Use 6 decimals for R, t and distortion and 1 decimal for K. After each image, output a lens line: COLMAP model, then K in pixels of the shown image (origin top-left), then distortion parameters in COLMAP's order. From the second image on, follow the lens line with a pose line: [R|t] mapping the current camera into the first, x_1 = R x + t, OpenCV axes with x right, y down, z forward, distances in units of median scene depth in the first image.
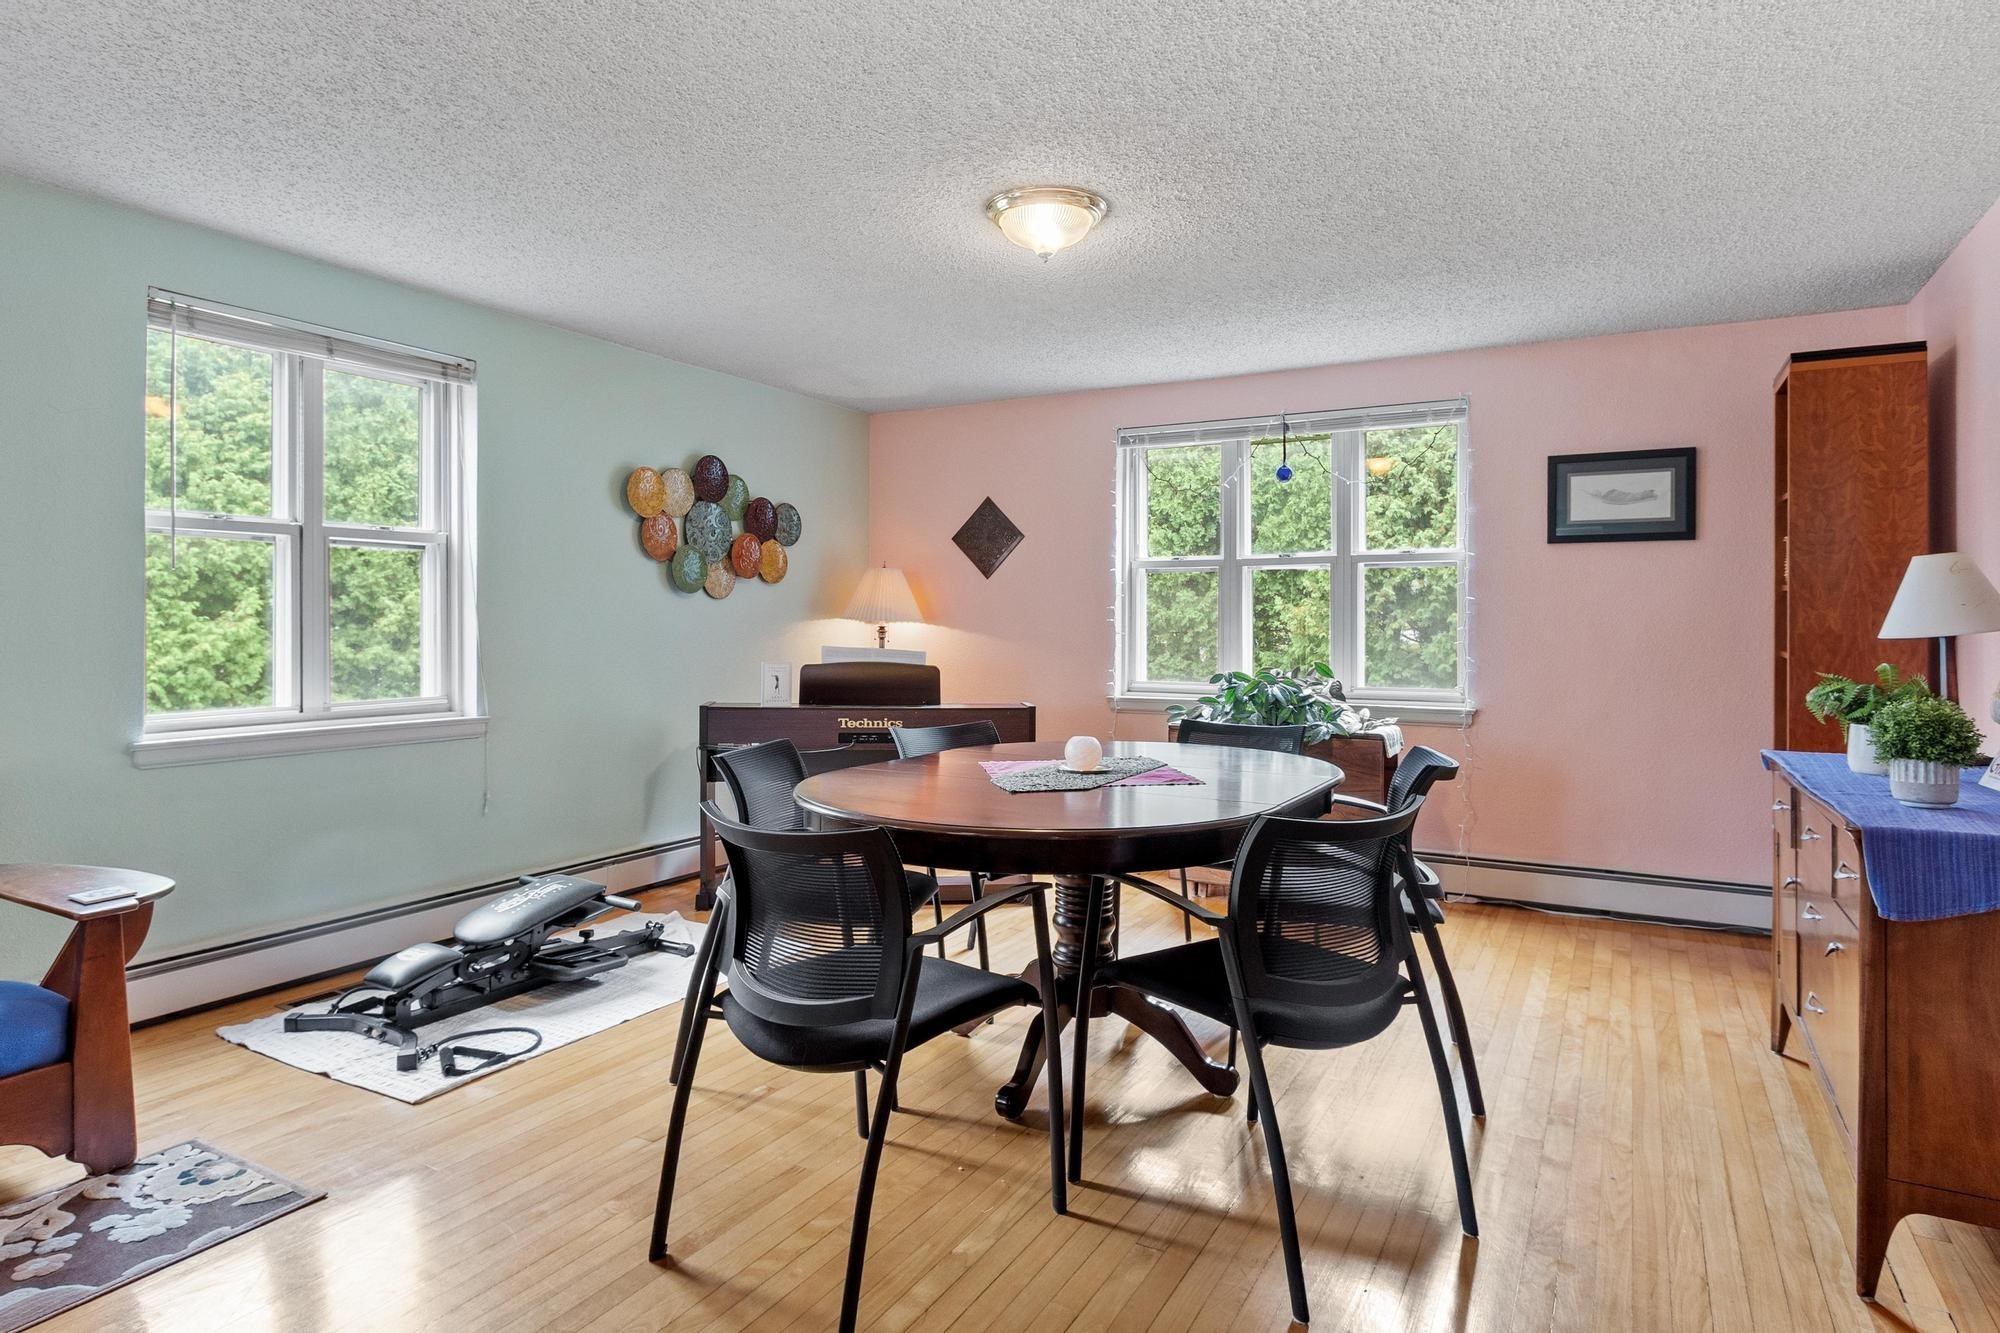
lens RADIAL K [[1121.2, 0, 1000.6], [0, 1121.2, 625.6], [0, 0, 1]] dist [-0.000313, 0.000081]
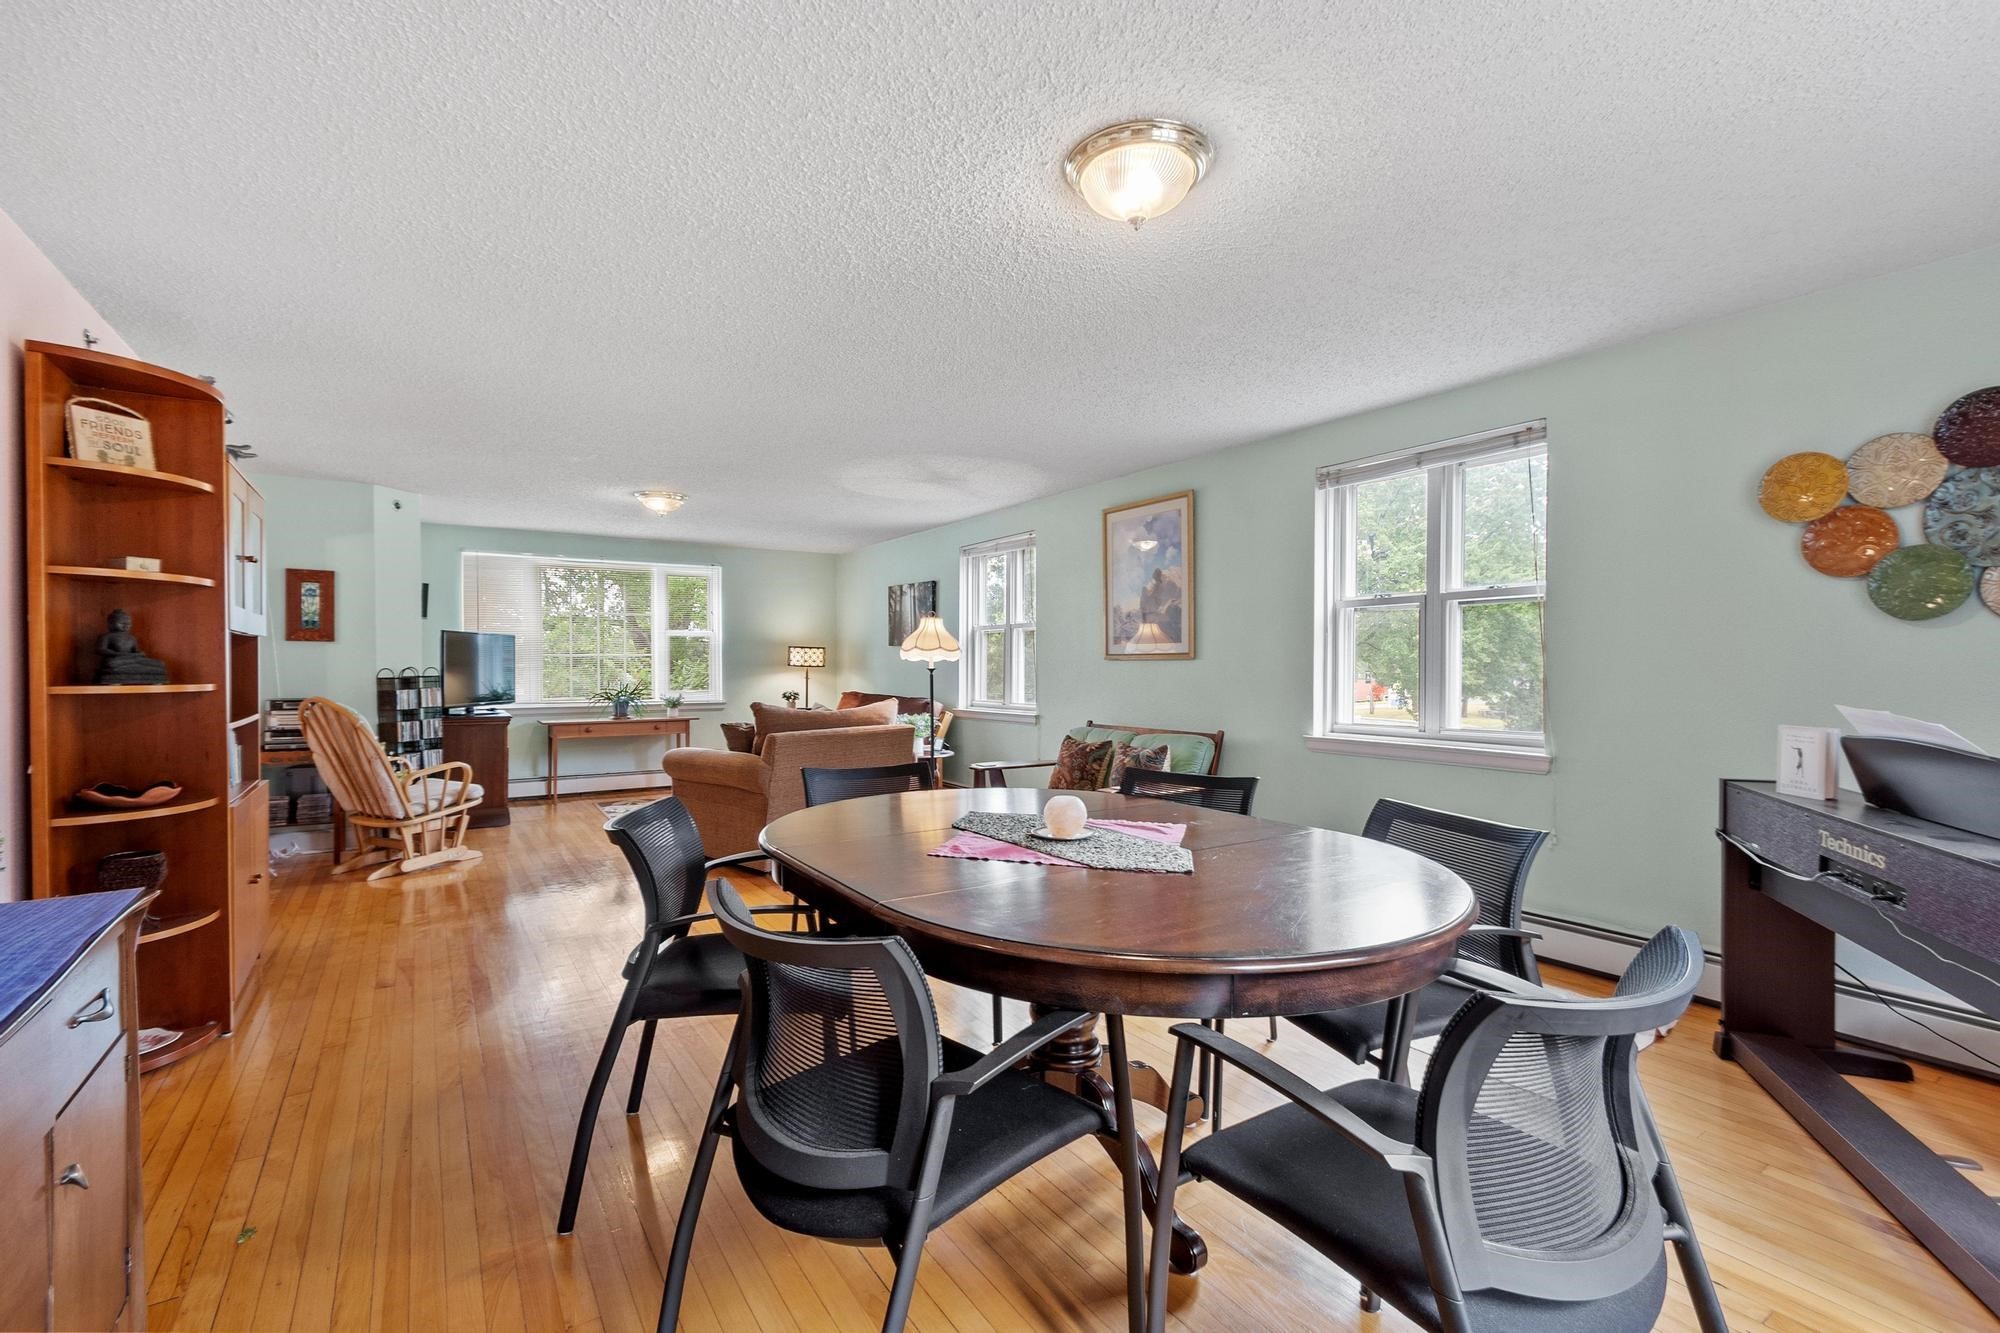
lens RADIAL K [[872.0, 0, 987.0], [0, 872.0, 658.8], [0, 0, 1]] dist [0.003284, 0.000438]
pose [[-0.460377, -0.008975, -0.887678, 0.452410], [-0.003656, 0.999960, -0.008214, -0.000567], [0.887716, -0.000536, -0.460392, 0.822103]]
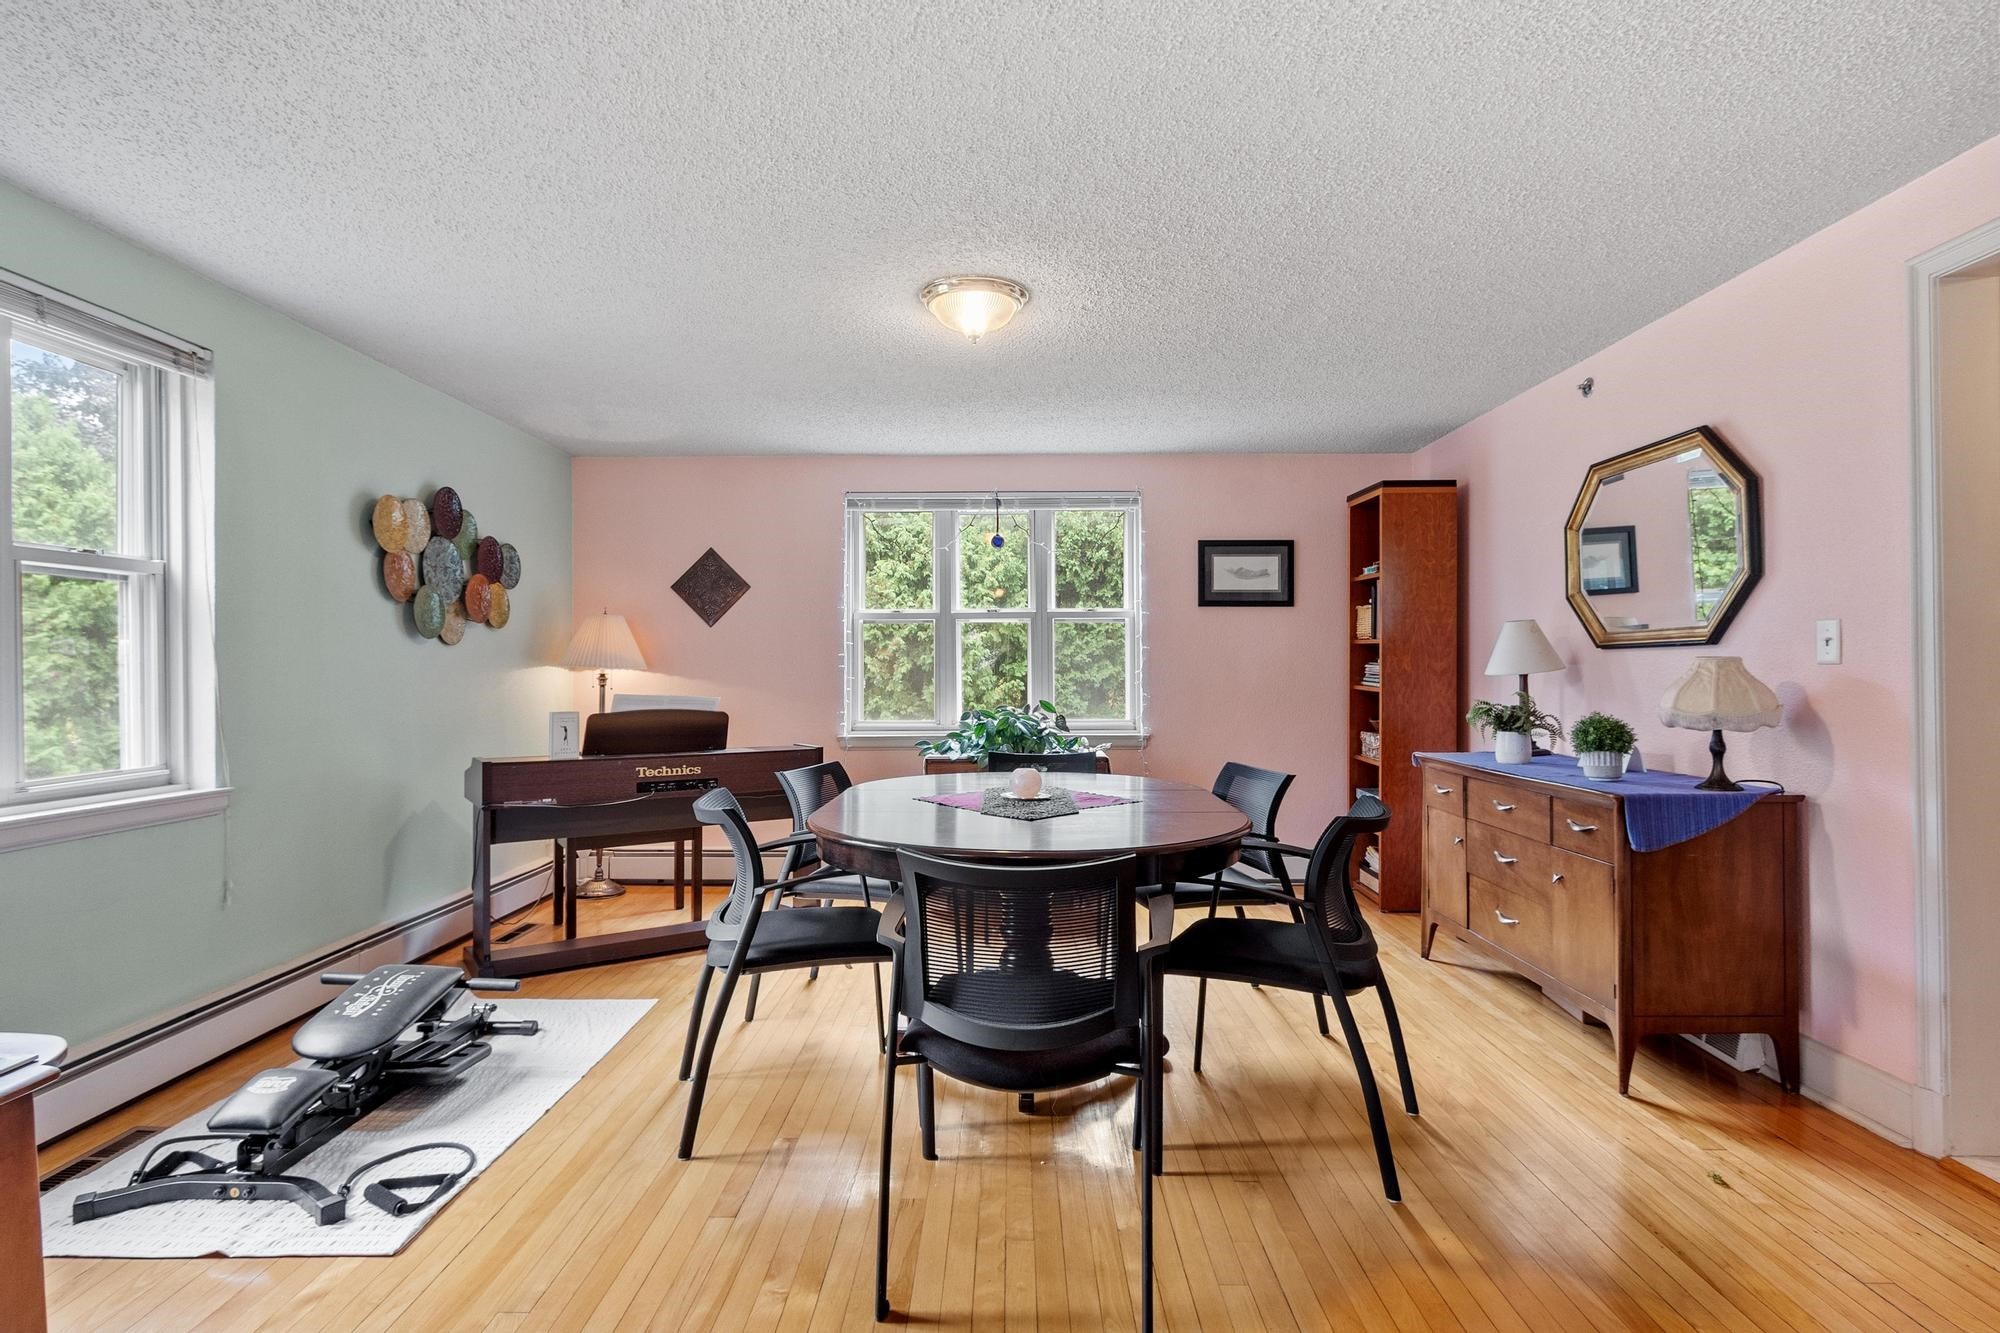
lens RADIAL K [[1003.9, 0, 1000.0], [0, 1003.9, 666.5], [0, 0, 1]] dist [0.001067, 0.000001]
pose [[0.875924, -0.005024, 0.482422, -0.288727], [0.007074, 0.999972, -0.002431, -0.001237], [-0.482397, 0.005542, 0.875935, 0.079543]]
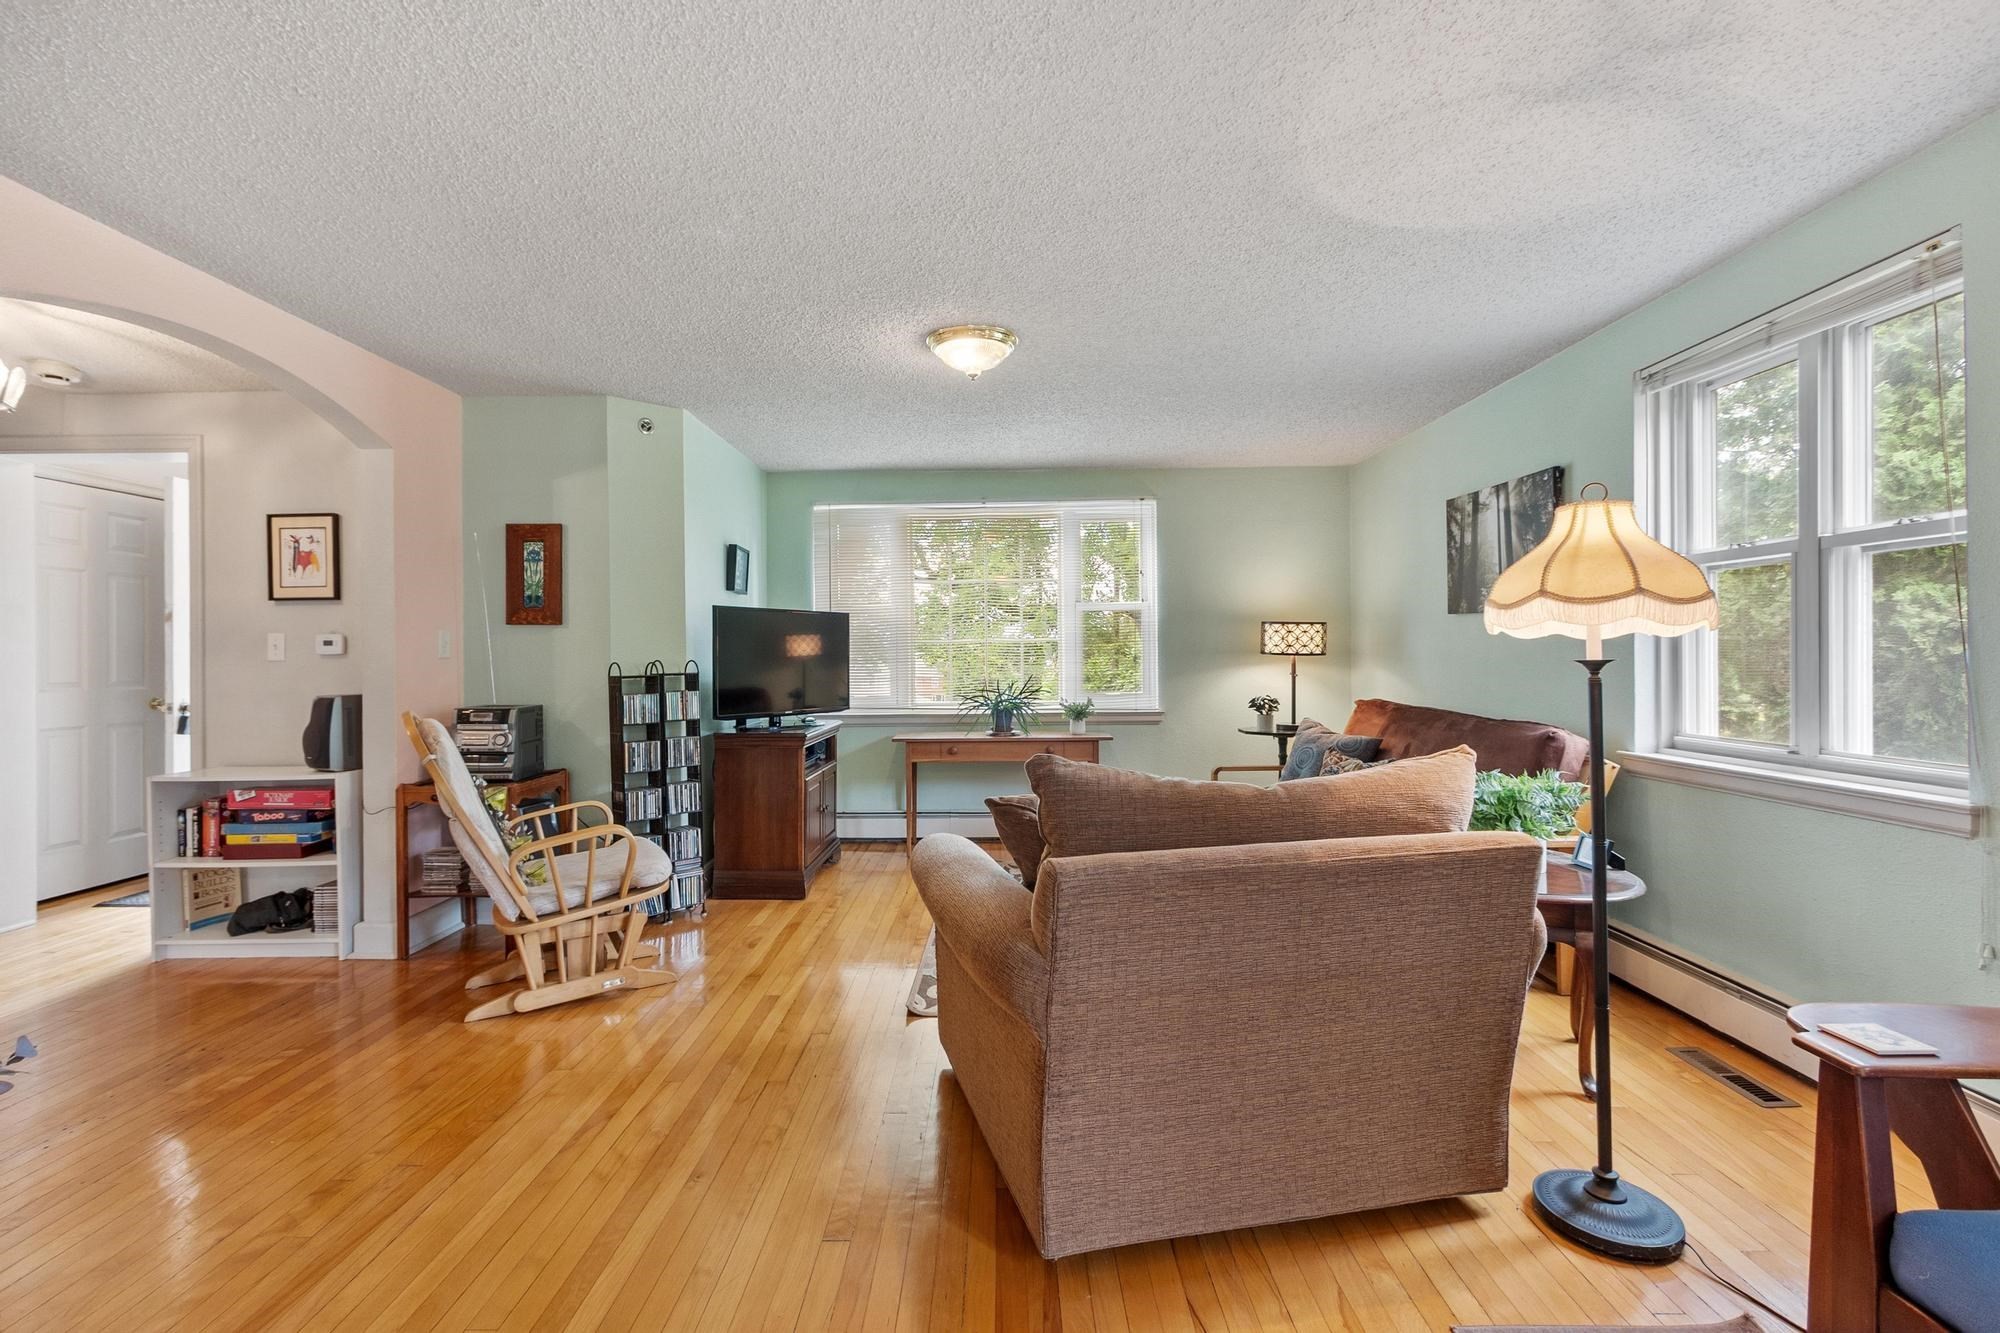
lens RADIAL K [[872.0, 0, 987.0], [0, 872.0, 658.8], [0, 0, 1]] dist [0.003284, 0.000438]
pose [[-0.881336, 0.006660, -0.472443, -0.152604], [0.004274, 0.999972, 0.006124, -0.001154], [0.472471, 0.003378, -0.881340, 0.418372]]
